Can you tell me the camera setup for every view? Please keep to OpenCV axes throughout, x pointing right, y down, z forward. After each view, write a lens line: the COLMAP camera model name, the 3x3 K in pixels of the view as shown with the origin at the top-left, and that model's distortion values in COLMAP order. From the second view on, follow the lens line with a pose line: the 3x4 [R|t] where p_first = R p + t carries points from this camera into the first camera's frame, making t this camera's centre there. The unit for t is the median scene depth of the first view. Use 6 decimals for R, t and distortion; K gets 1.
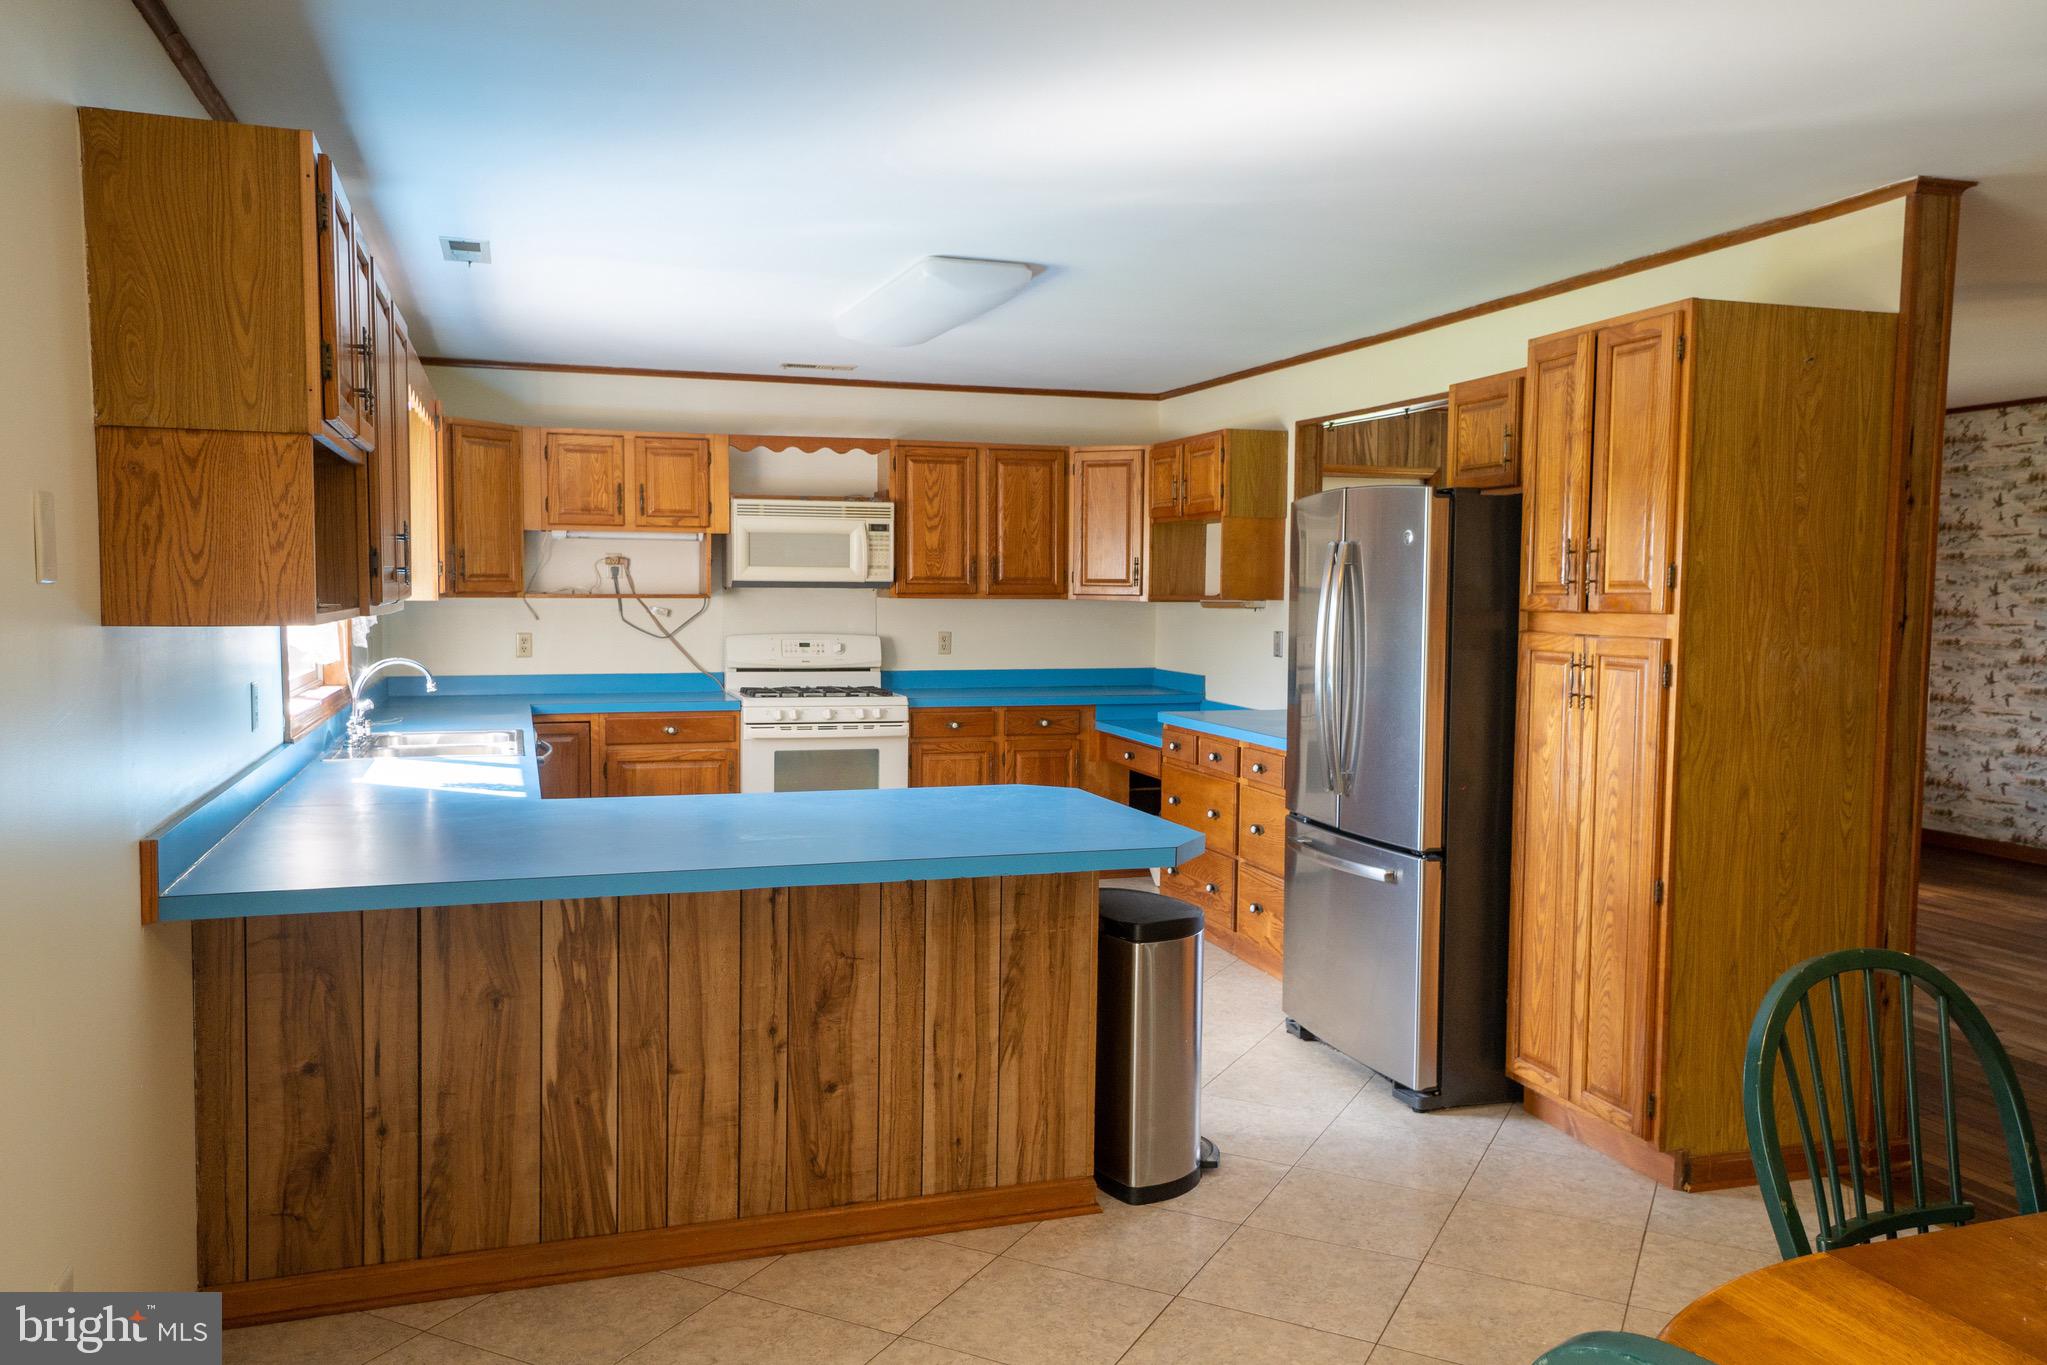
lens RADIAL K [[1526.6, 0, 1023.5], [0, 1526.6, 682.5], [0, 0, 1]] dist [0.029096, 0.007868]
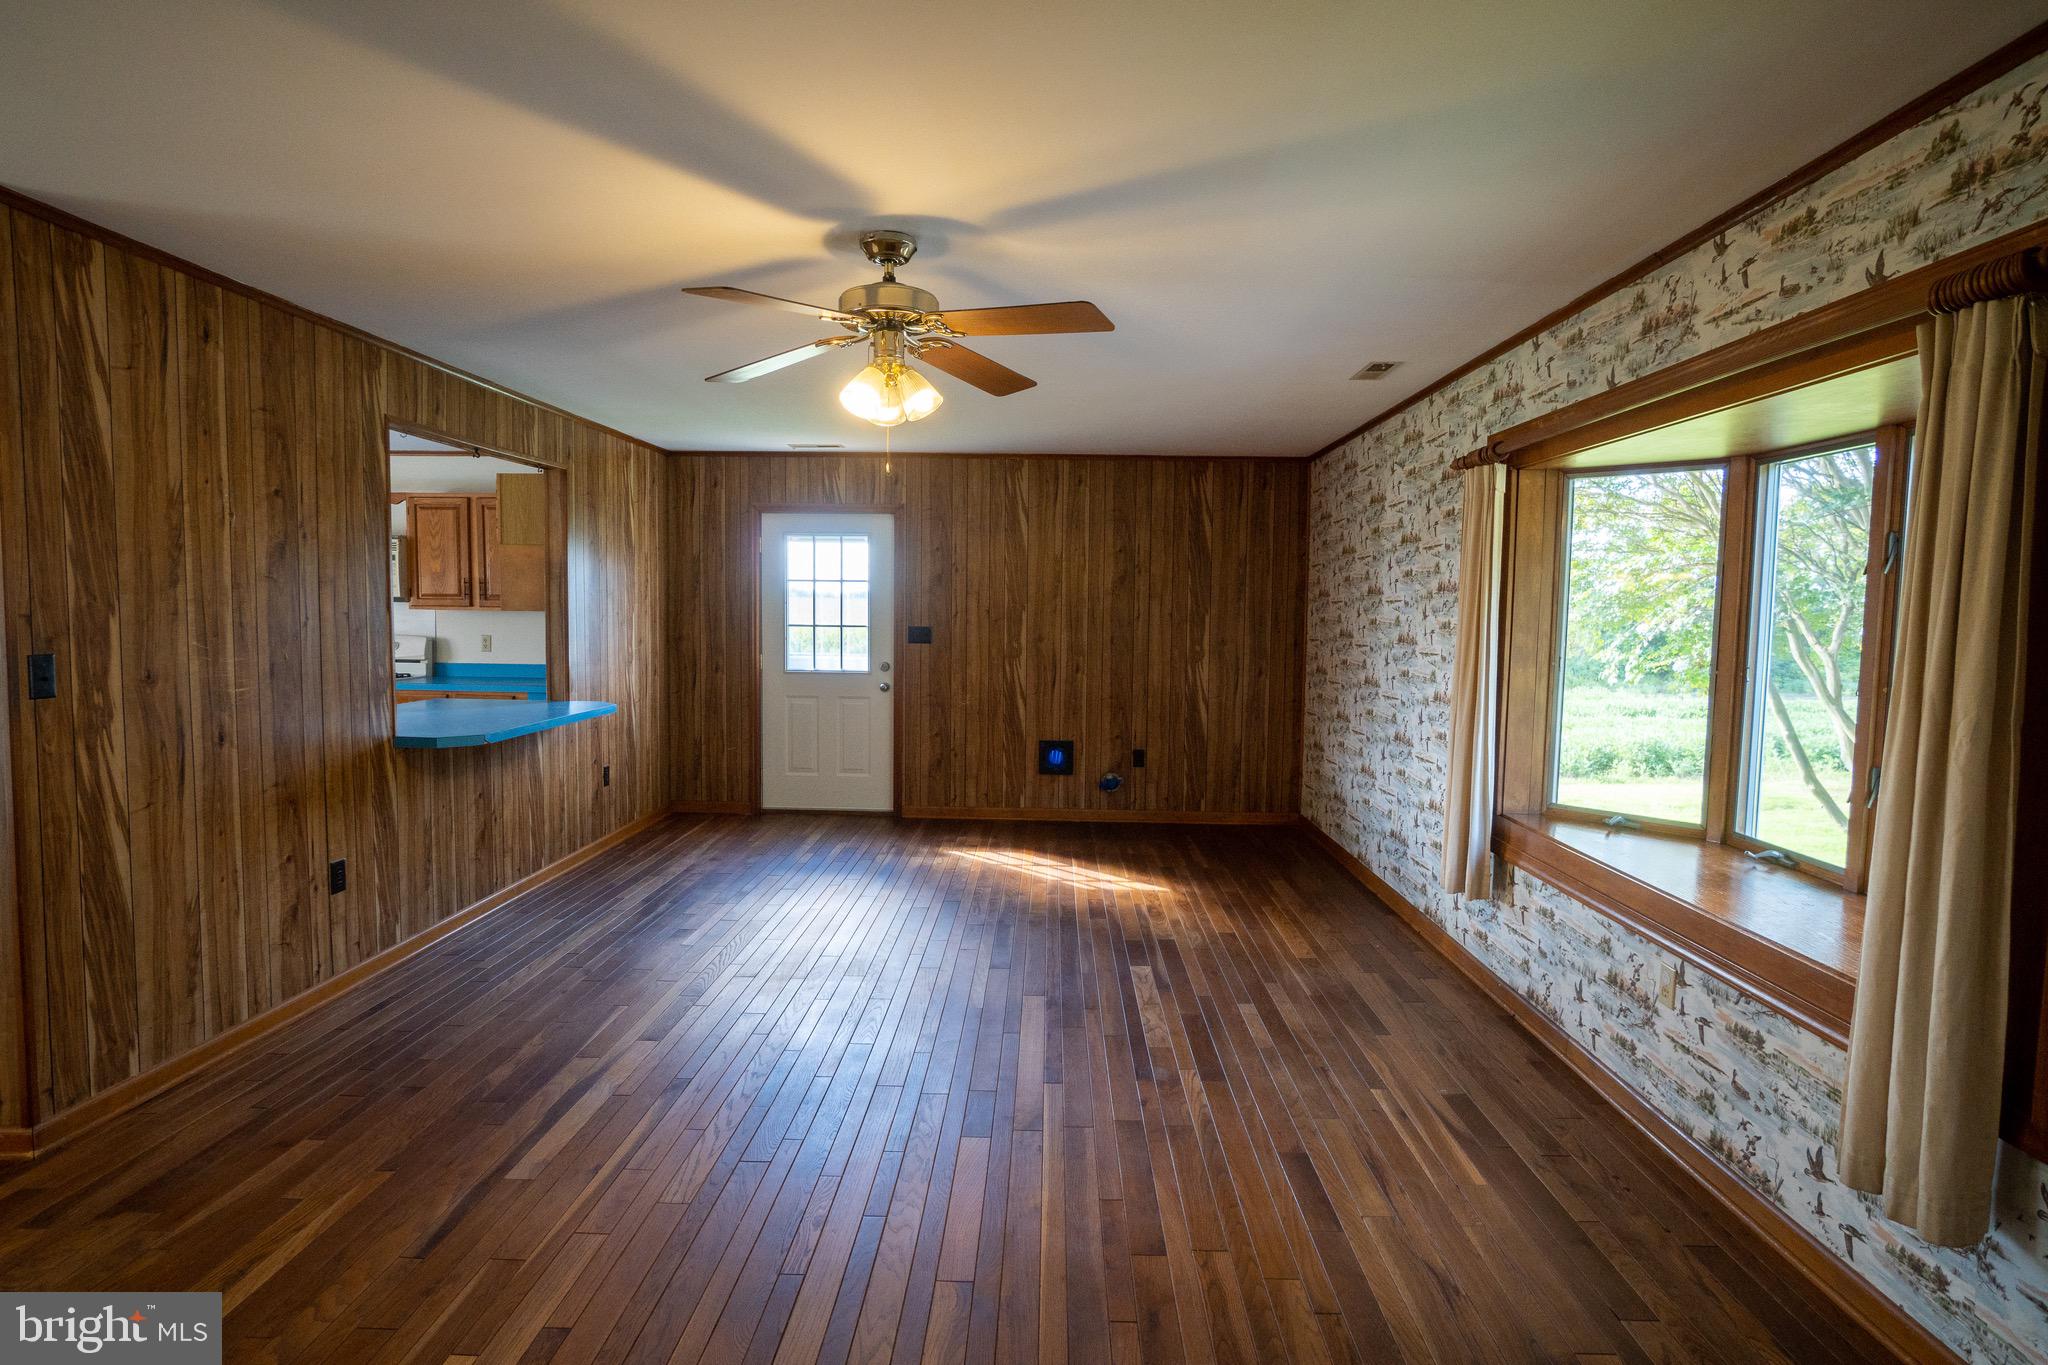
lens RADIAL K [[1062.2, 0, 1022.7], [0, 1062.2, 683.7], [0, 0, 1]] dist [-0.042966, 0.026306]
pose [[0.939545, 0.030252, -0.341088, 0.866216], [-0.028650, 0.999542, 0.009736, -0.015817], [0.341226, 0.000625, 0.939981, 0.352064]]
